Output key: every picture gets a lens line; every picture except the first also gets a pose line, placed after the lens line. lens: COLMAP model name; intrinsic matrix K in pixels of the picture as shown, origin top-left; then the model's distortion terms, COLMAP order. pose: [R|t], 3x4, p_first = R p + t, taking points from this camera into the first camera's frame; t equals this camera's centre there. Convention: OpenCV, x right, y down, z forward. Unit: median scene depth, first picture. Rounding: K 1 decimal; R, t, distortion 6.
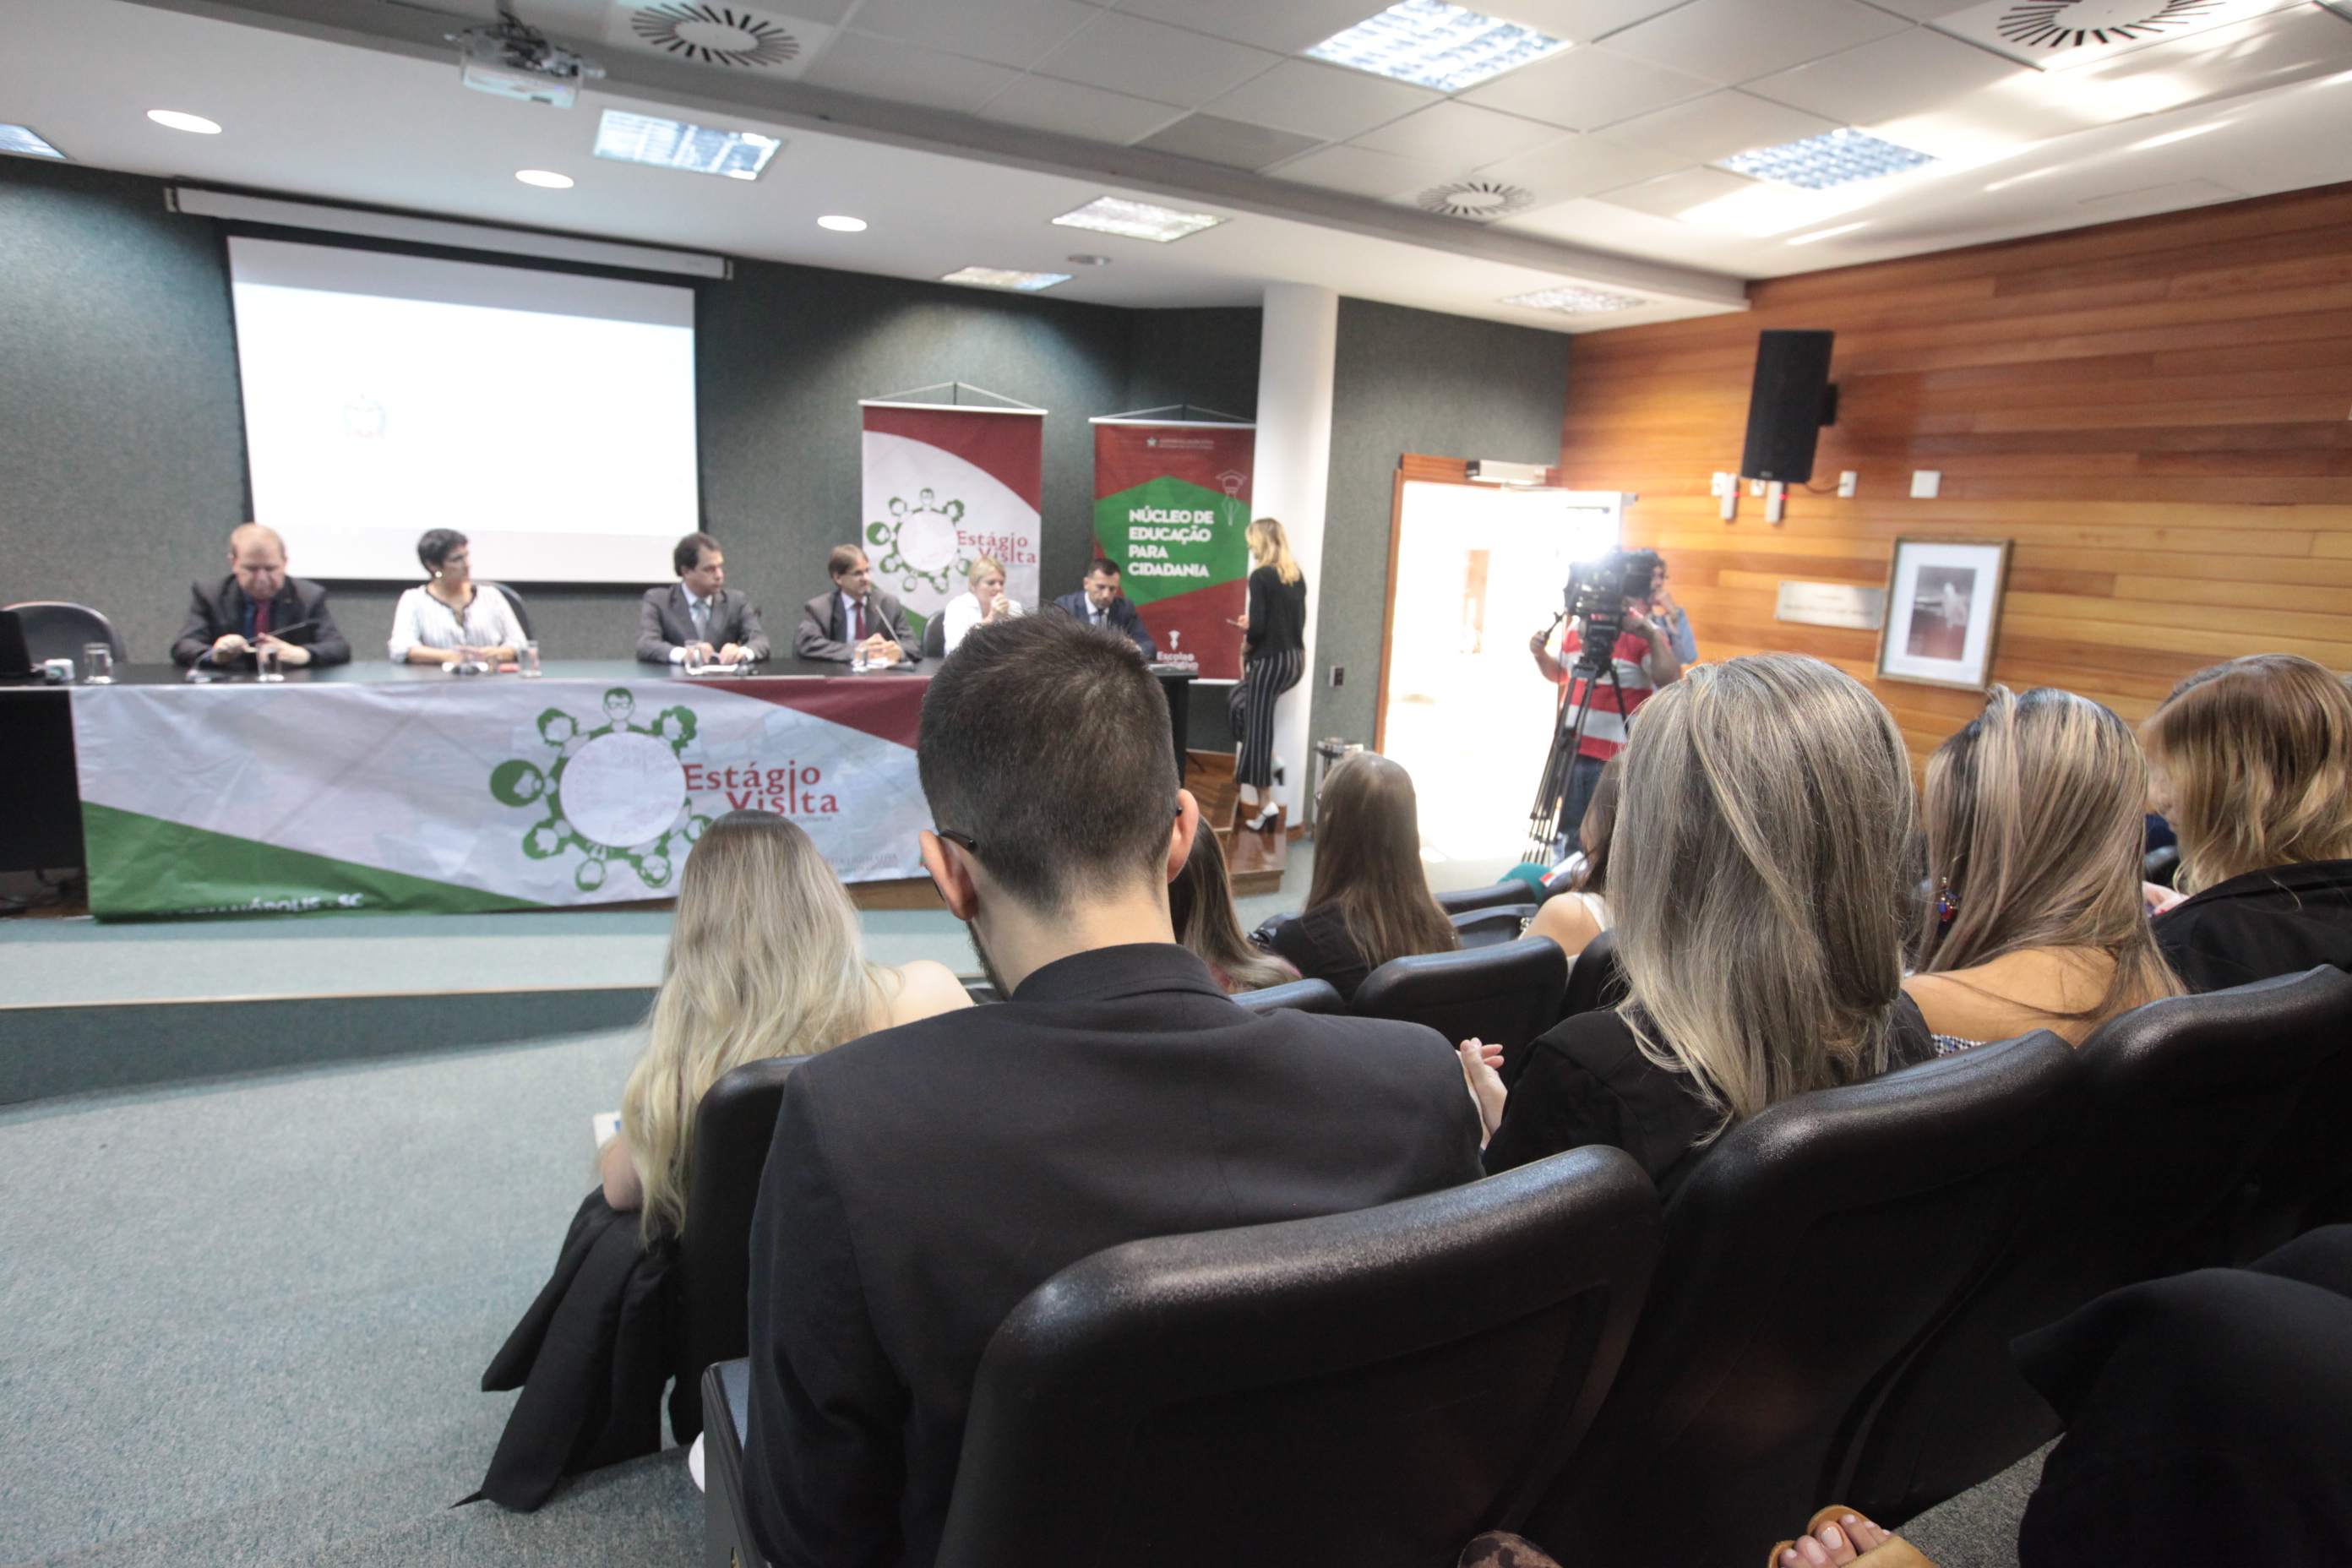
lens RADIAL K [[1270.0, 0, 1177.0], [0, 1270.0, 764.3], [0, 0, 1]] dist [-0.040812, 0.024477]
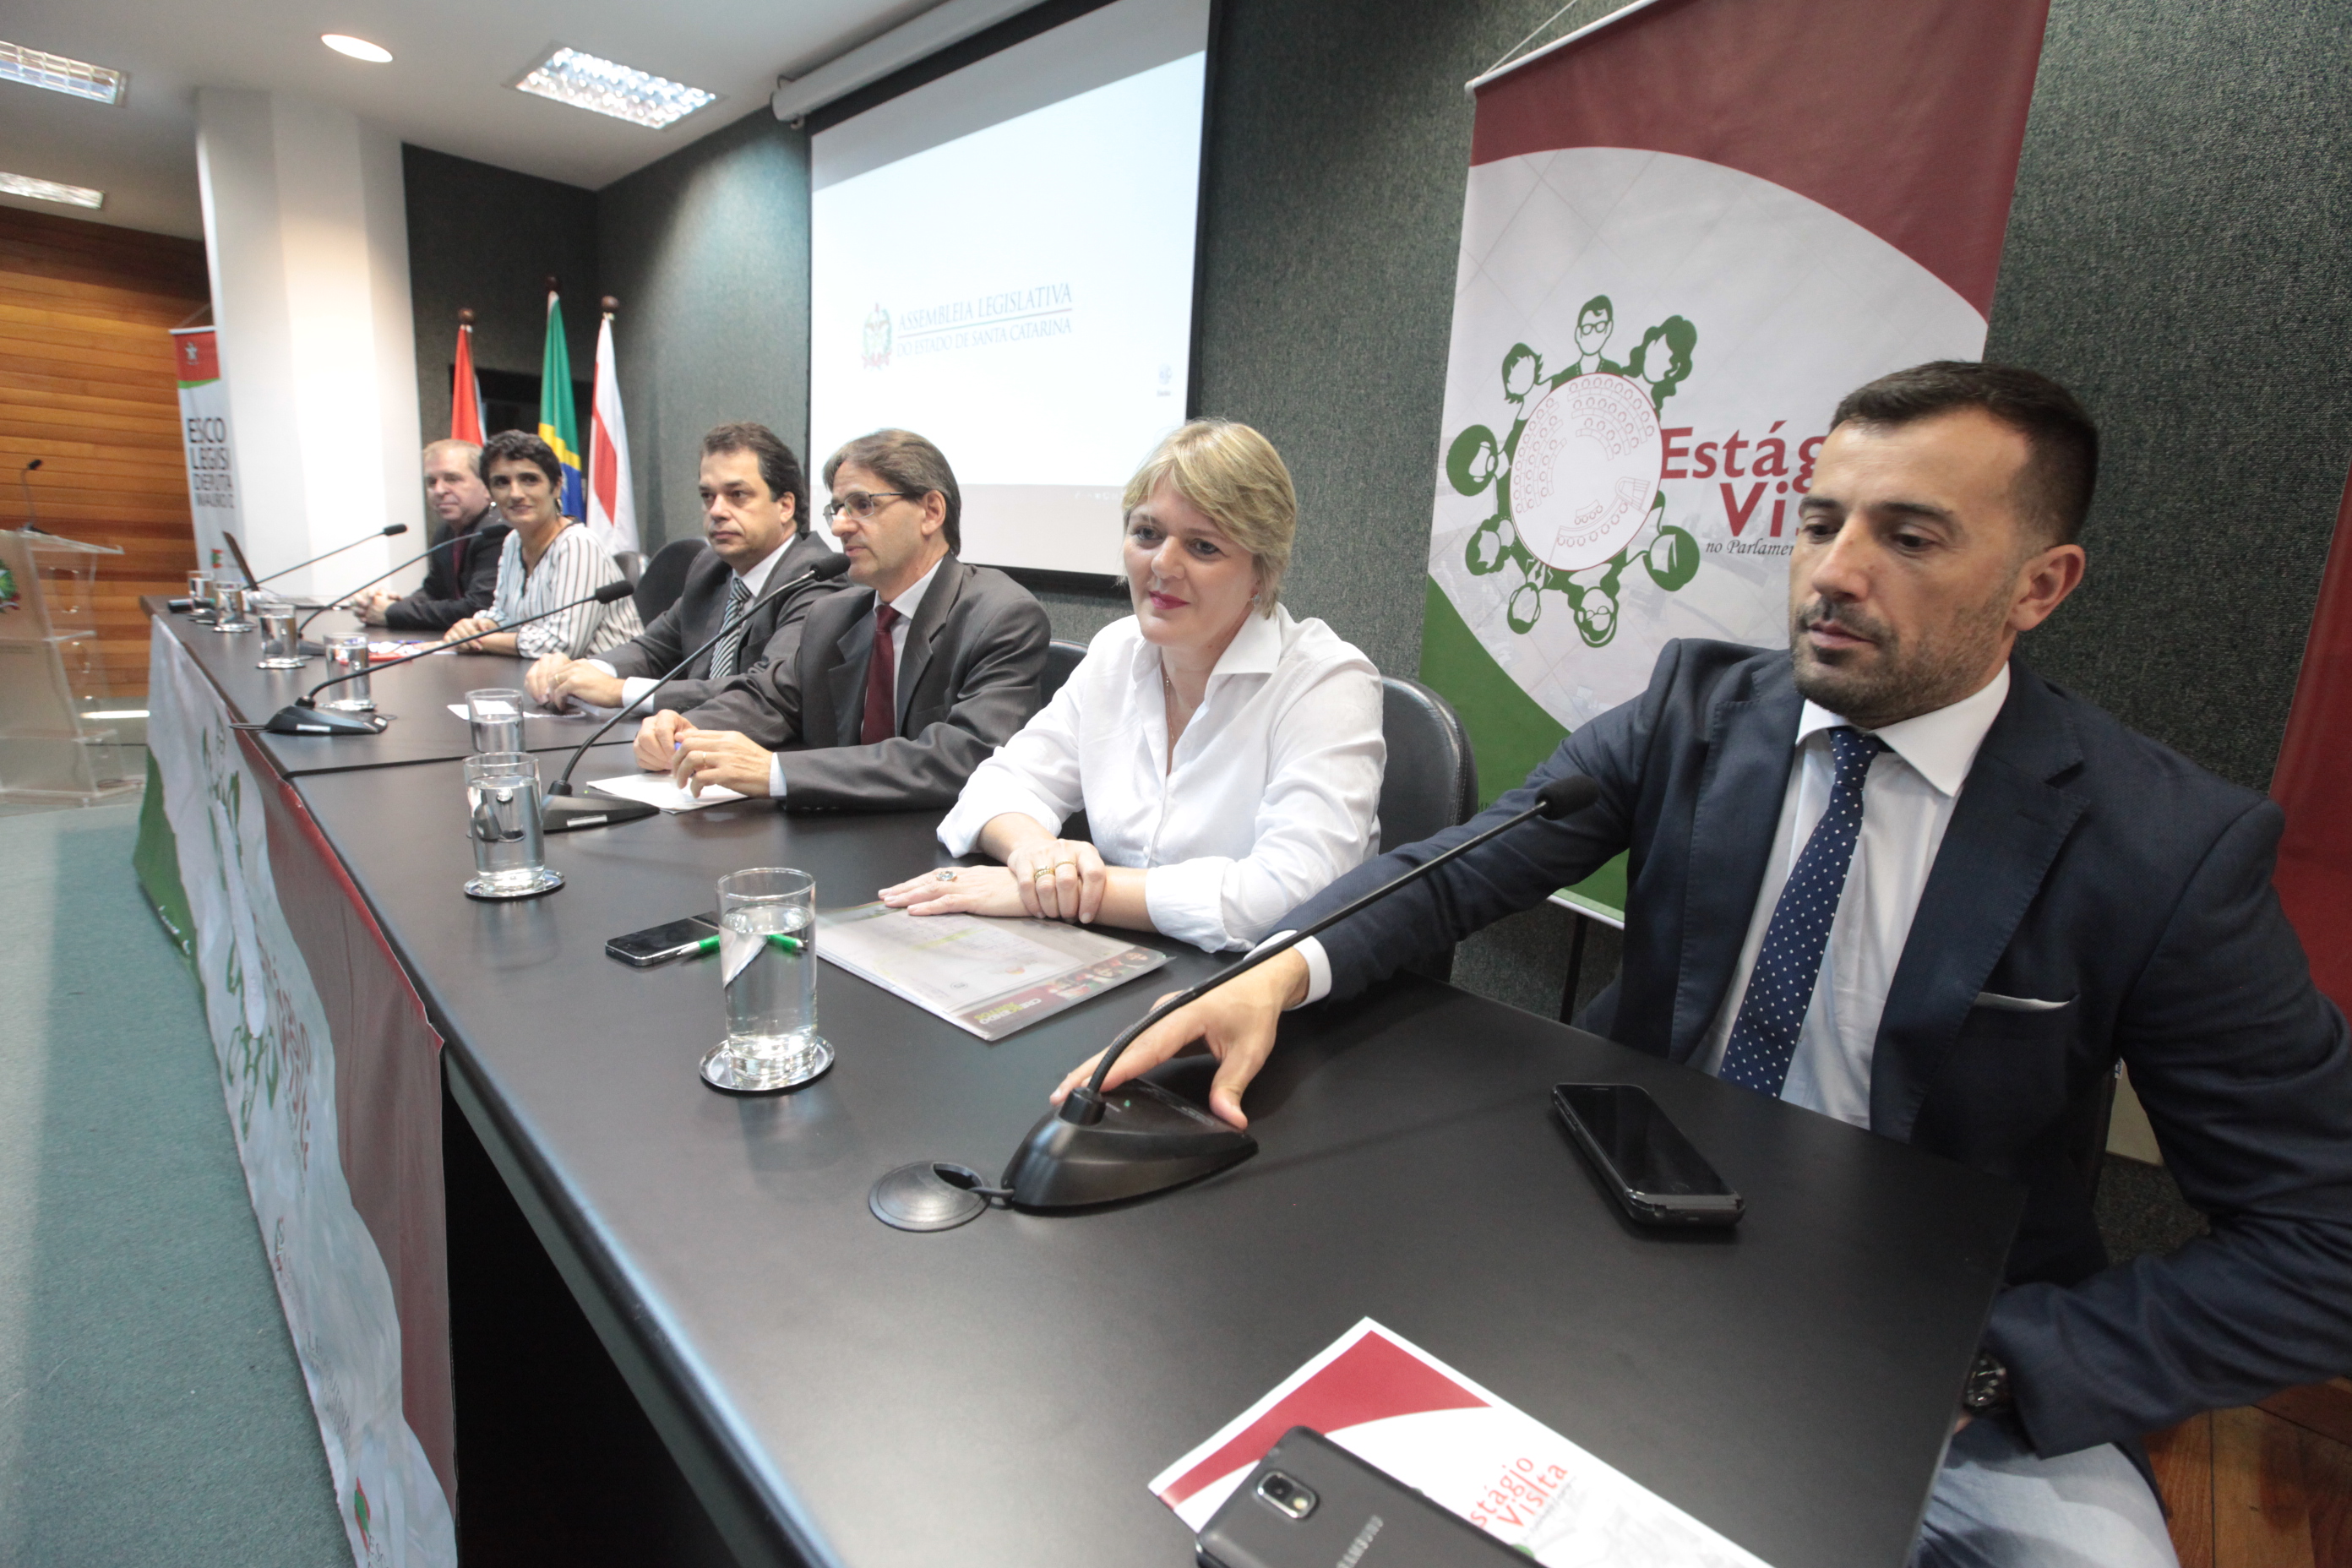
lens RADIAL K [[1077.4, 0, 1174.8], [0, 1077.4, 771.4], [0, 0, 1]] dist [-0.049719, 0.015682]
pose [[0.311512, 0.167386, -0.935383, 0.036827], [-0.222905, 0.969769, 0.099305, -0.139564], [0.923728, 0.177567, 0.339406, 1.064551]]
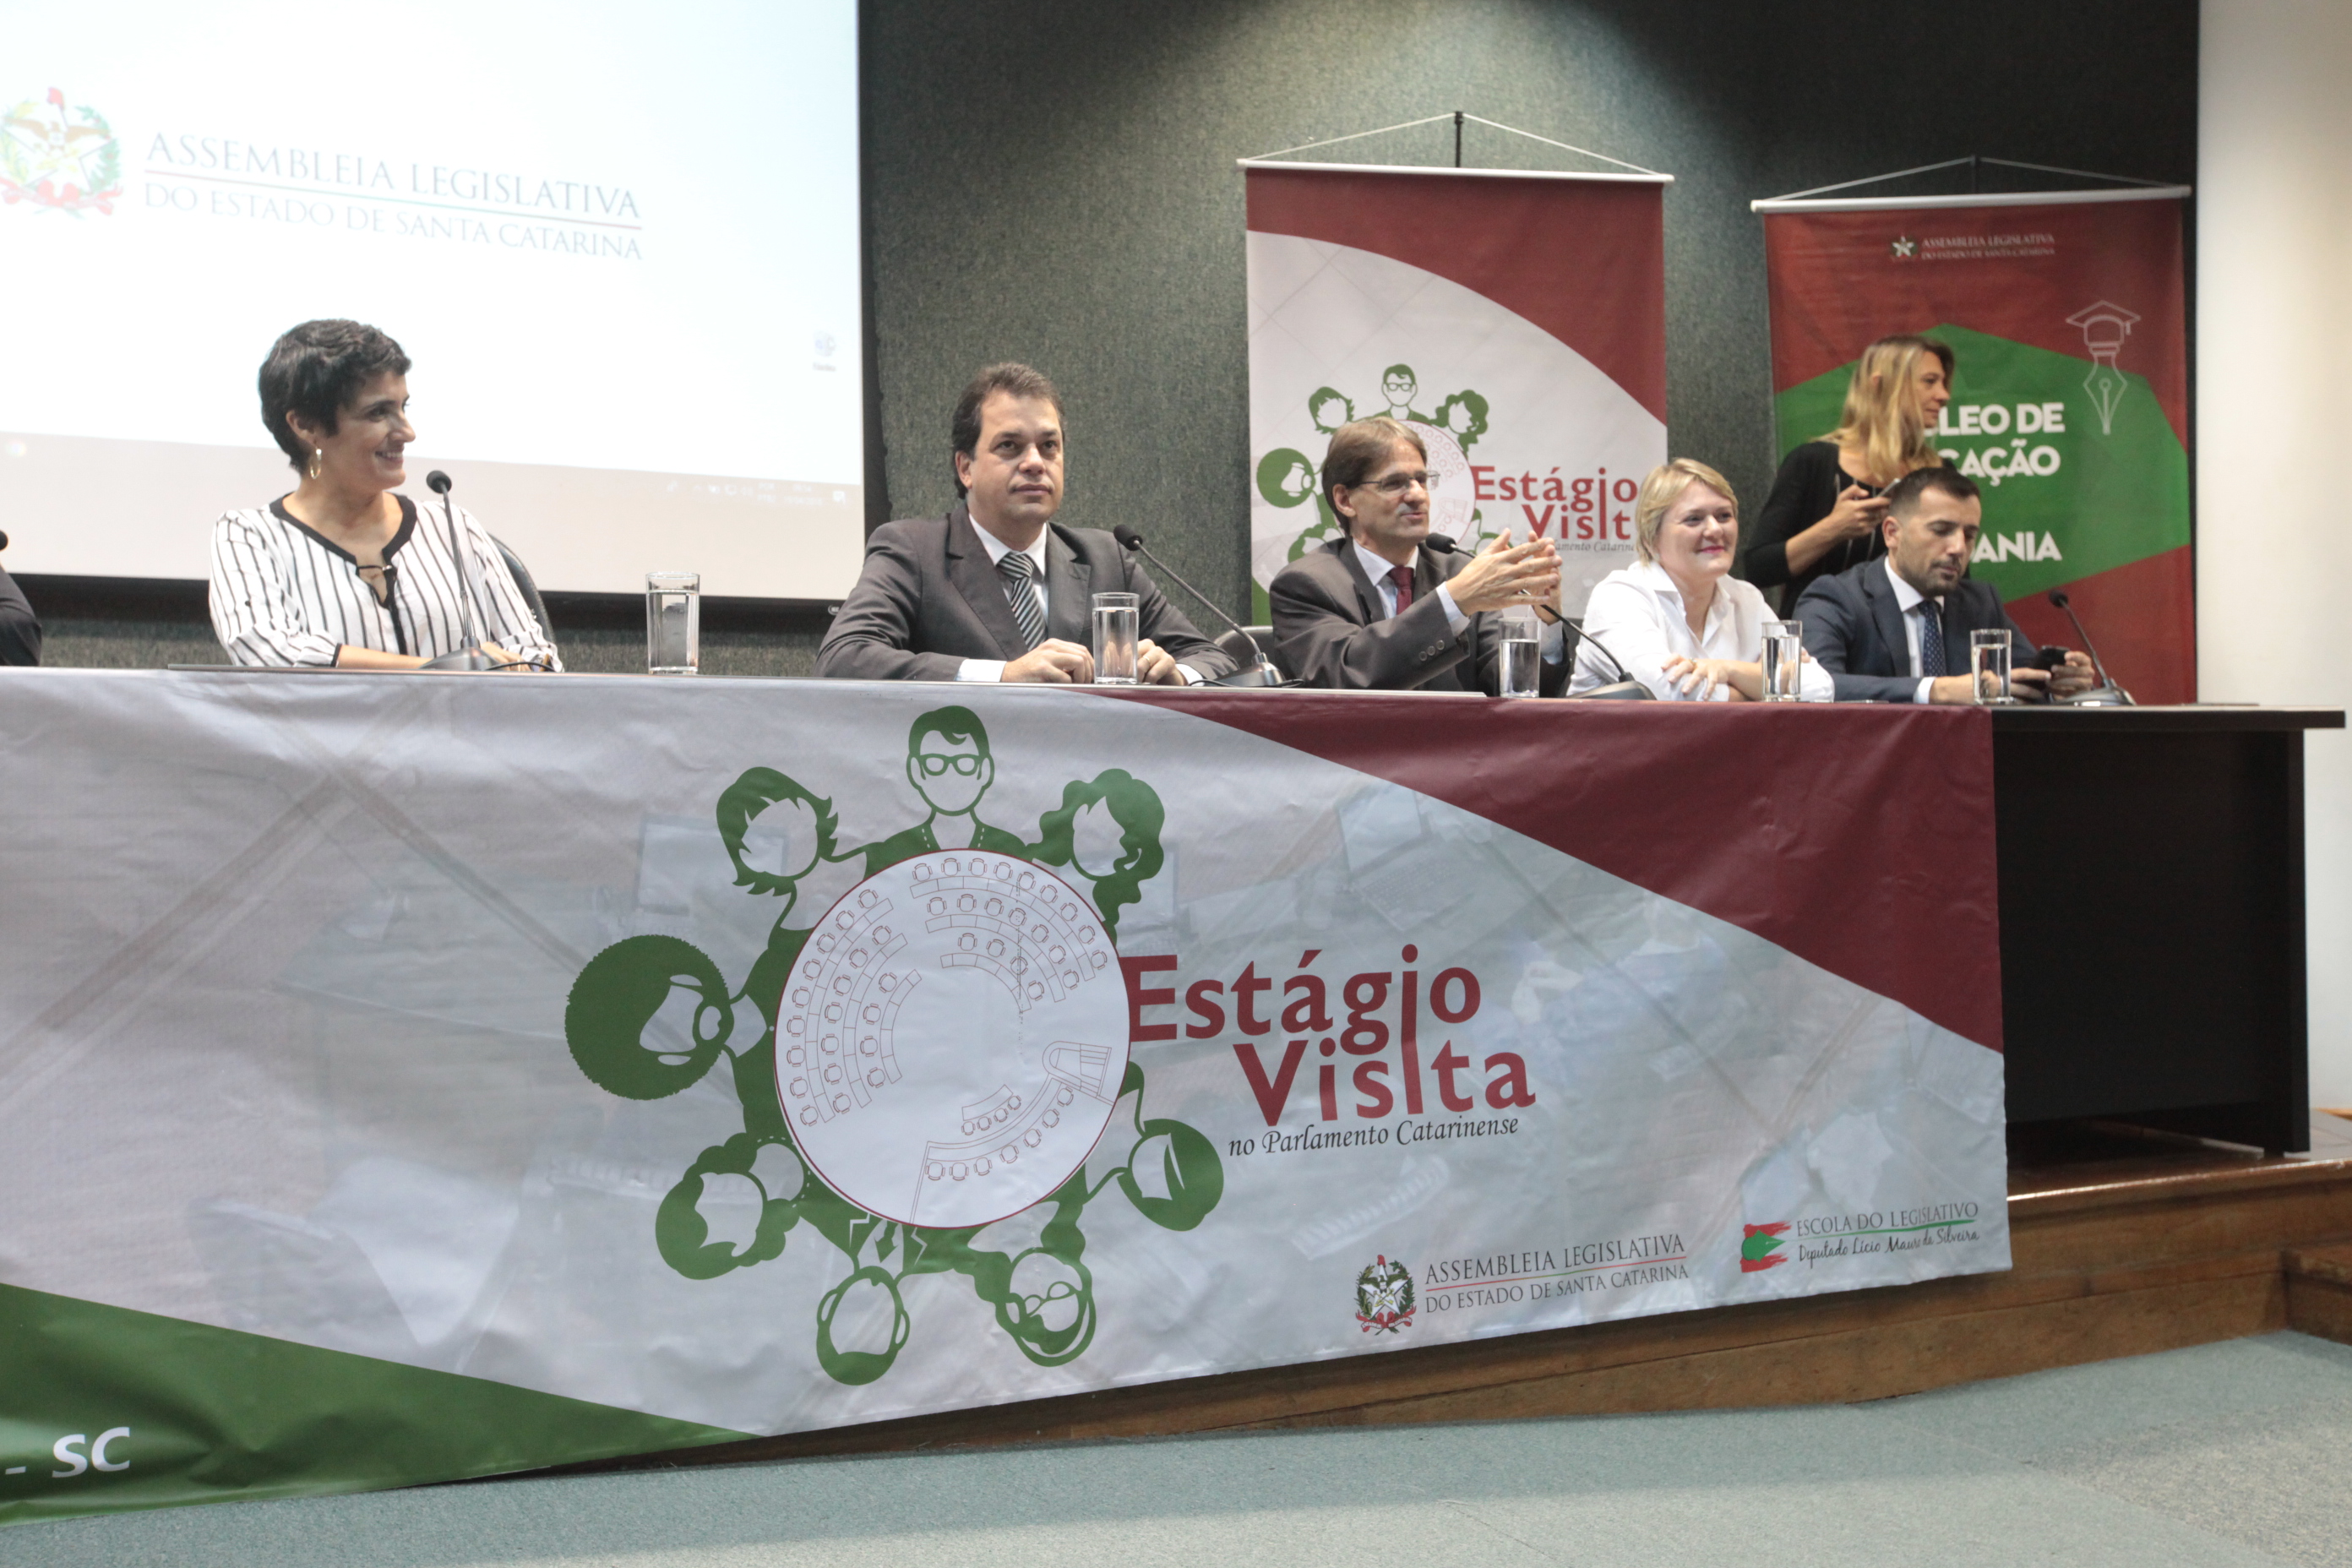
lens RADIAL K [[2230.5, 0, 1191.7], [0, 2230.5, 763.1], [0, 0, 1]] dist [0.036122, 0.000000]
pose [[0.998413, -0.055531, -0.009326, -0.335182], [0.052565, 0.978543, -0.199225, 0.059529], [0.020189, 0.198419, 0.979909, 0.404953]]
